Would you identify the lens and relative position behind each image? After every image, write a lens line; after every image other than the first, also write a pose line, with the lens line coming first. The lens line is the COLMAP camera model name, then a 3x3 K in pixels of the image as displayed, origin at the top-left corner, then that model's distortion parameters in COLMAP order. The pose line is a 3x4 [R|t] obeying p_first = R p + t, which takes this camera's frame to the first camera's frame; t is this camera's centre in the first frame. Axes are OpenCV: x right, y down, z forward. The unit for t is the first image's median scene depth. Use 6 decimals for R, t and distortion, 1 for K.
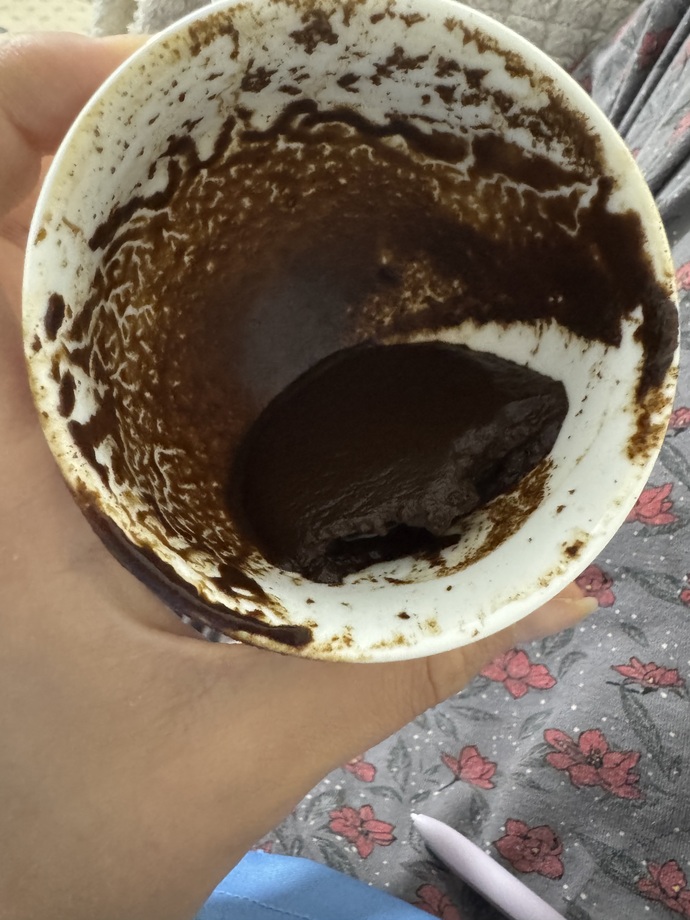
lens RADIAL K [[663.6, 0, 344.9], [0, 663.6, 404.6], [0, 0, 1]] dist [0.000056, 0.008303]
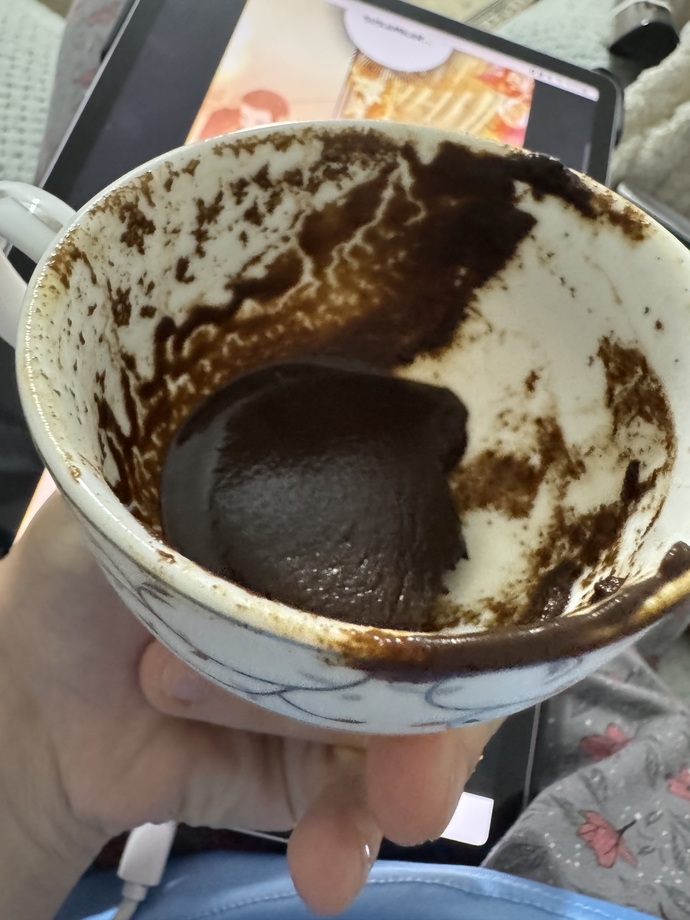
lens RADIAL K [[663.6, 0, 344.9], [0, 663.6, 404.6], [0, 0, 1]] dist [0.000056, 0.008303]
pose [[0.605678, -0.700462, 0.377502, -0.400447], [0.794504, 0.506267, -0.335346, 0.182789], [0.043780, 0.503038, 0.863155, 0.222813]]
